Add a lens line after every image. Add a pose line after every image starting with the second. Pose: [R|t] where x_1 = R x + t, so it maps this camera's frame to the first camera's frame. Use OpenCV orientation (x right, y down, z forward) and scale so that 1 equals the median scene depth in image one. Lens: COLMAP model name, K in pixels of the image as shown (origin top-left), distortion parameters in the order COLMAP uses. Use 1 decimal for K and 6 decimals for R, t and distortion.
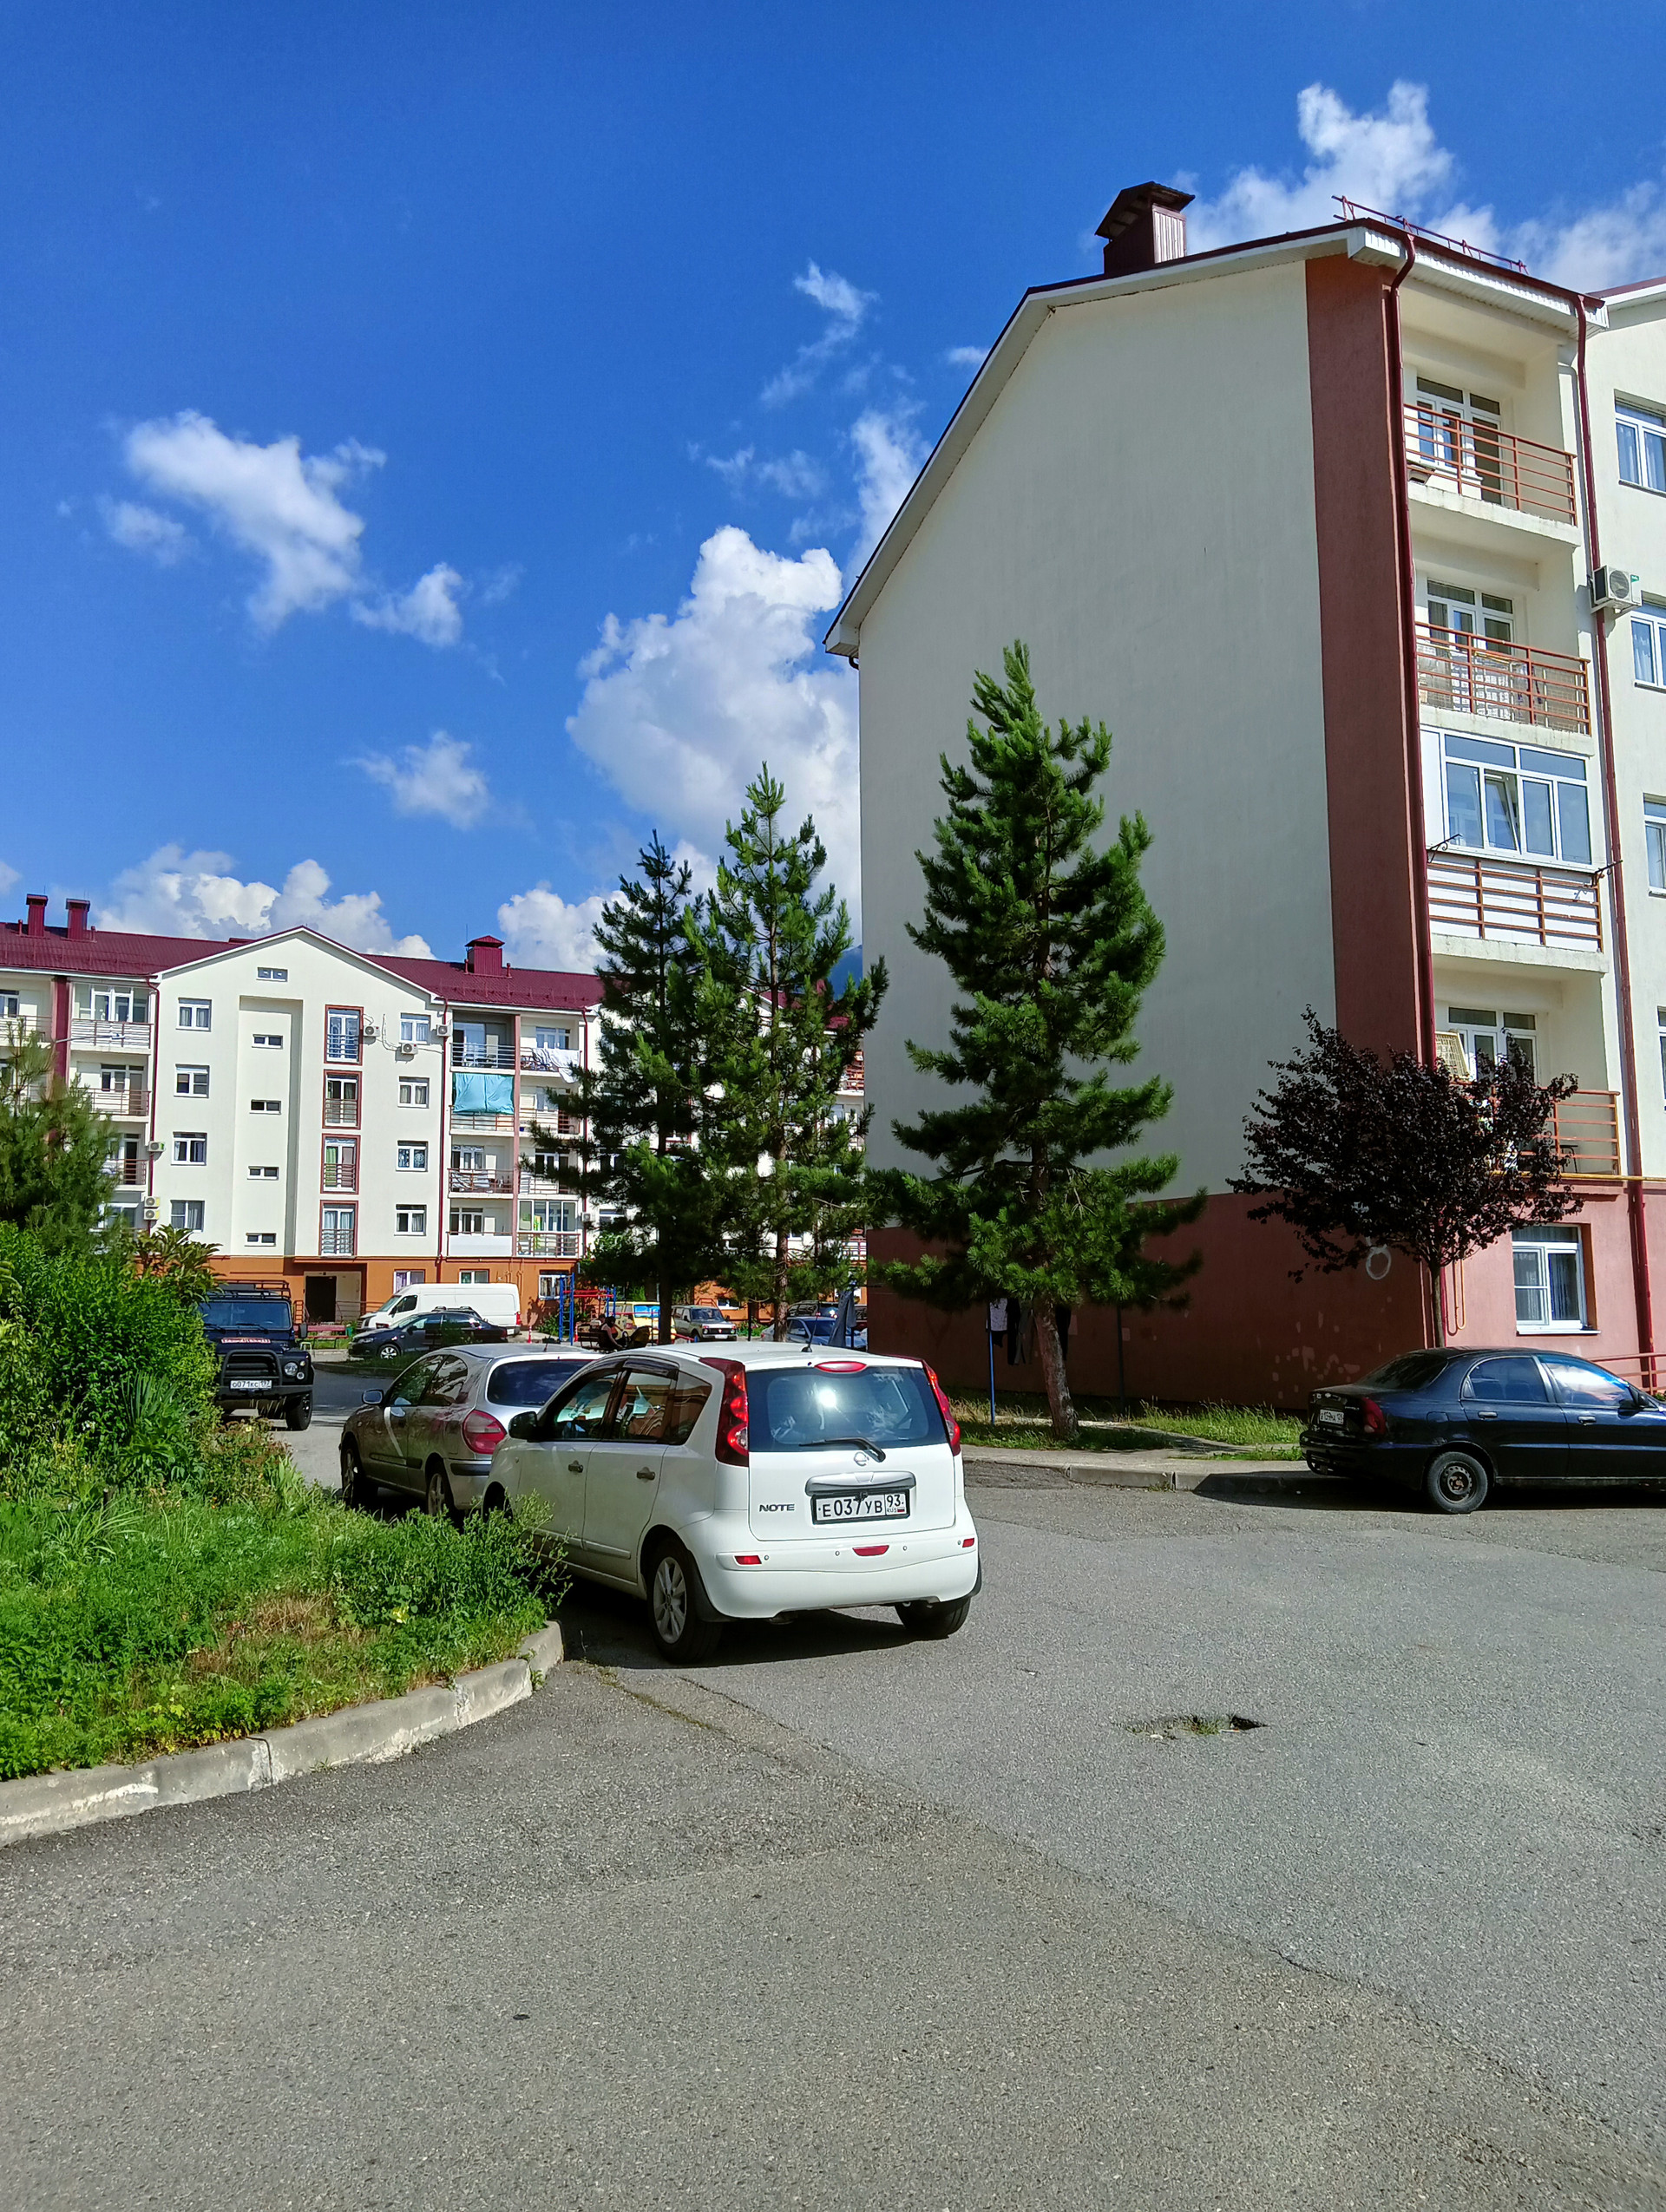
lens RADIAL K [[1732.4, 0, 833.7], [0, 1732.4, 1116.8], [0, 0, 1]] dist [-0.050573, 0.025634]
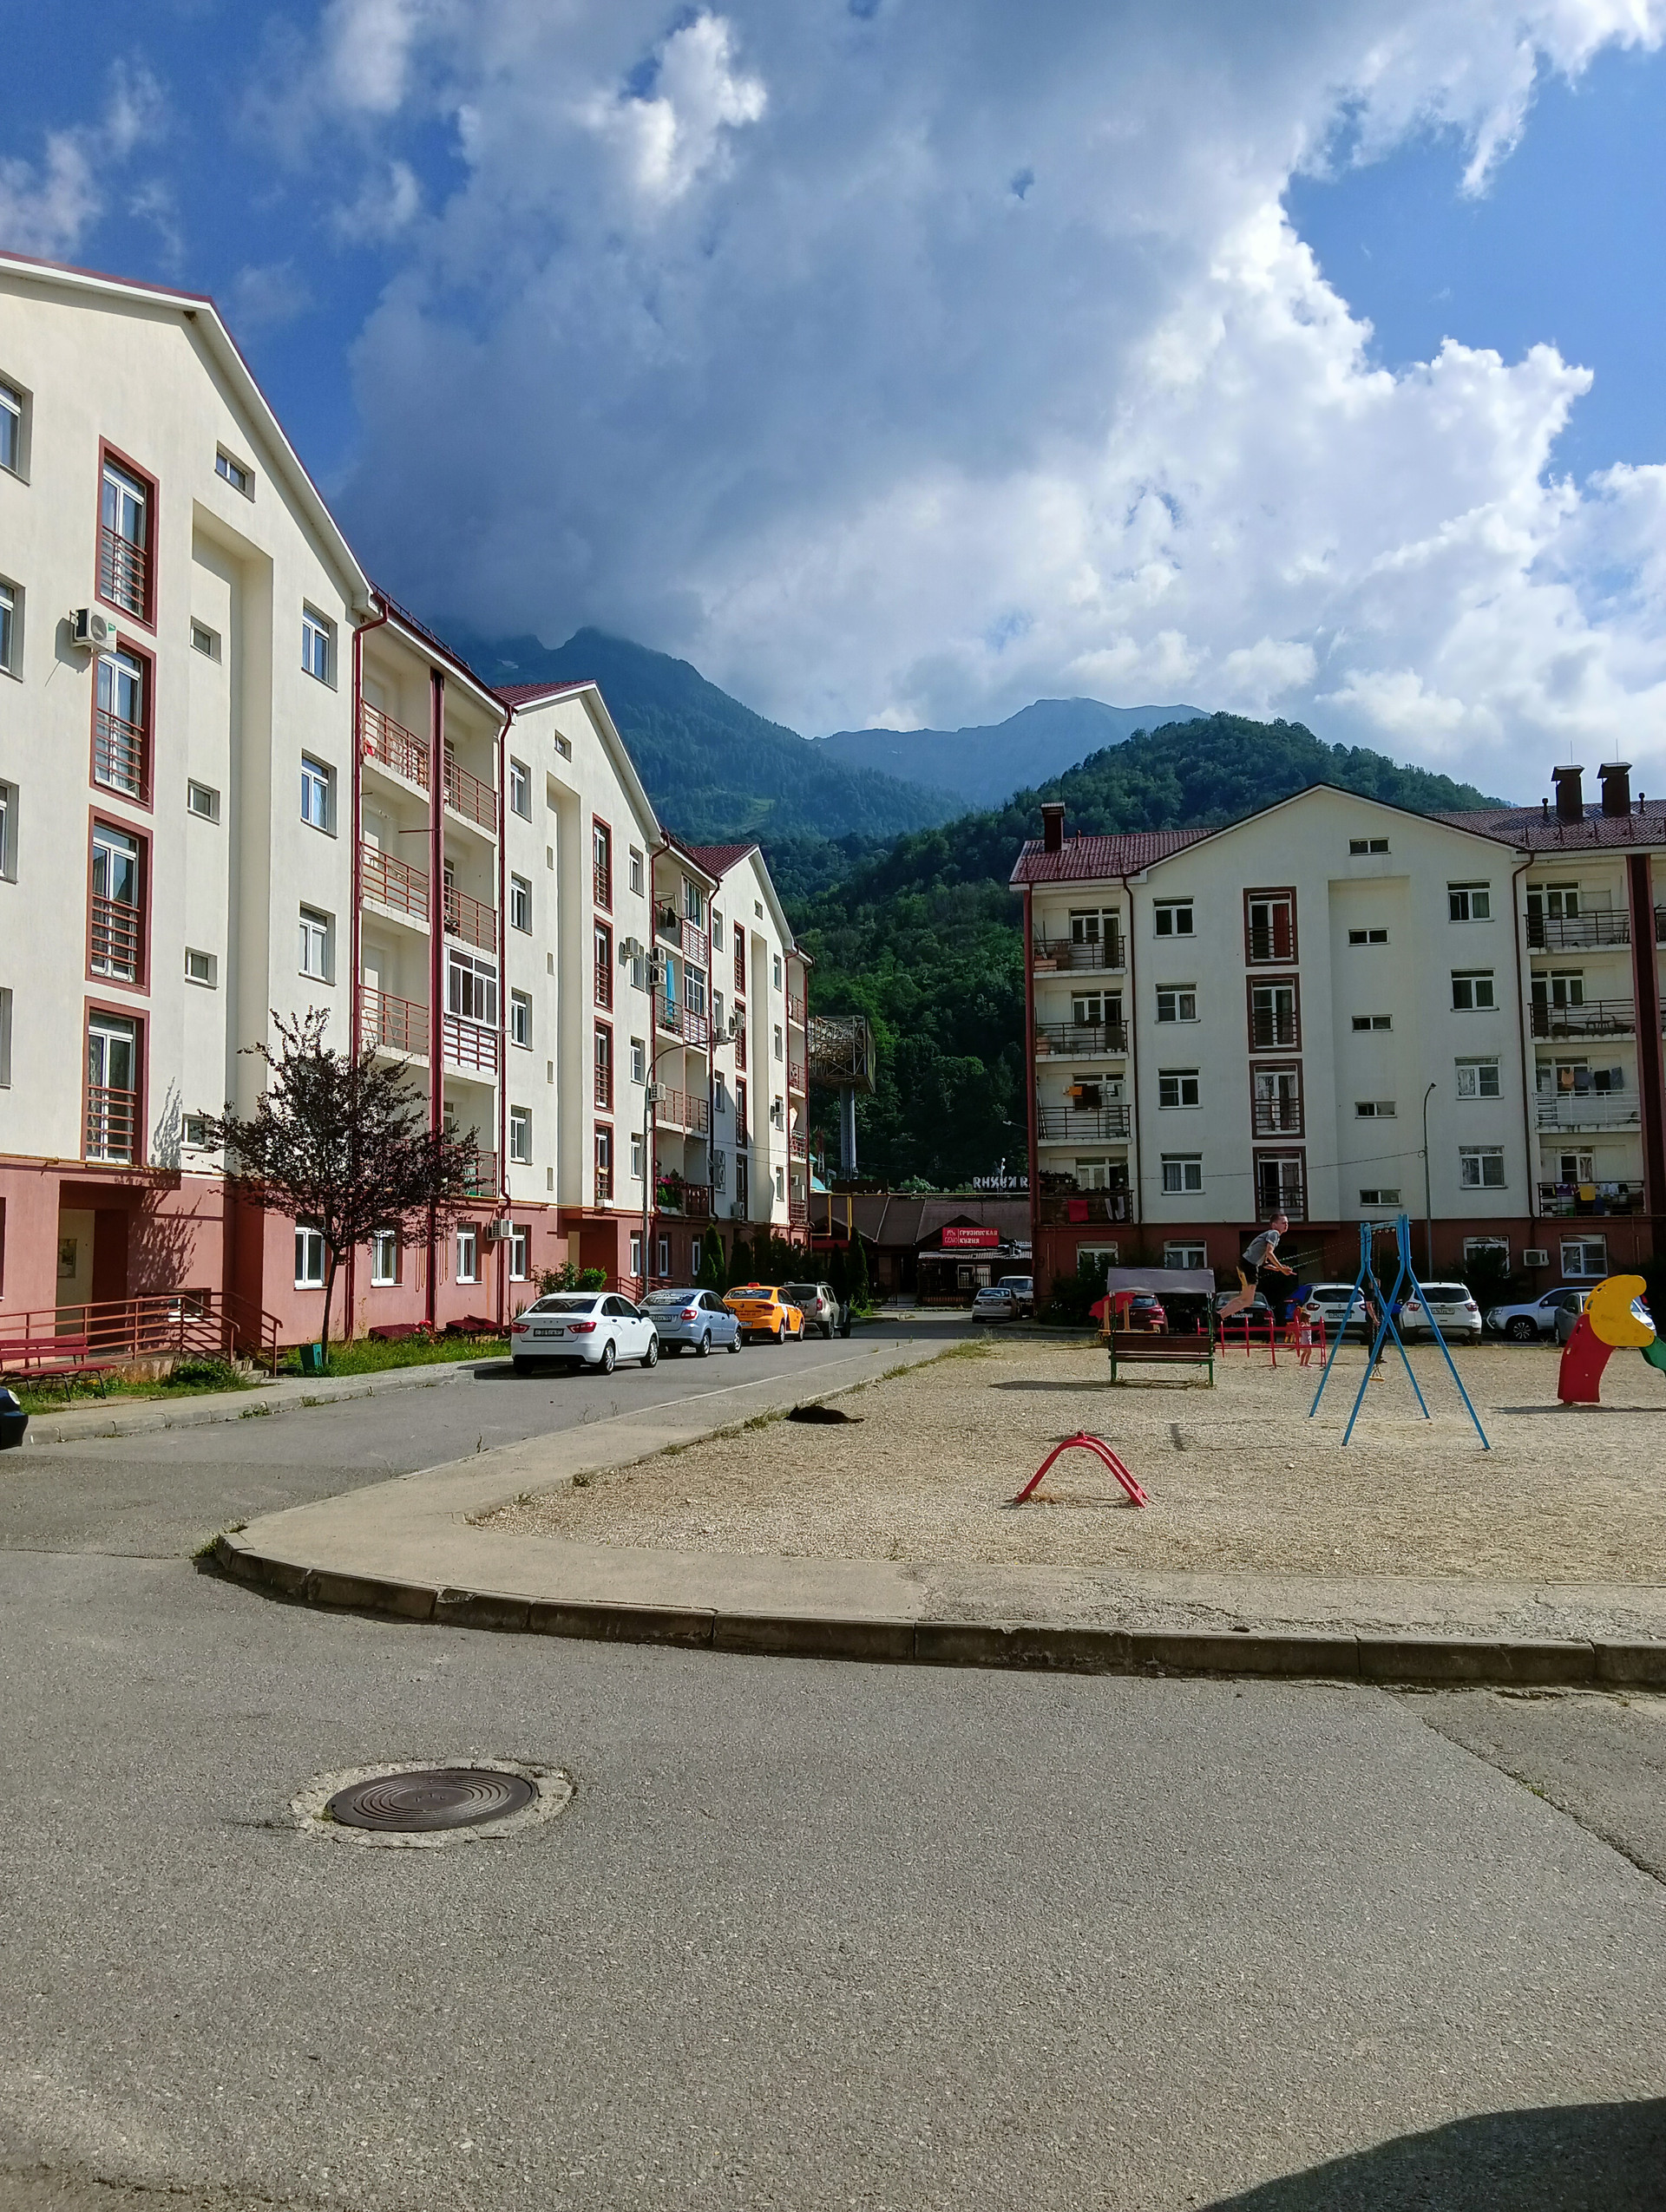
lens RADIAL K [[1732.4, 0, 819.2], [0, 1732.4, 1108.2], [0, 0, 1]] dist [-0.050573, 0.025634]
pose [[0.595396, 0.064719, 0.800822, -0.826565], [-0.075937, 0.996821, -0.024101, -0.042208], [-0.799836, -0.046462, 0.598417, -0.382992]]
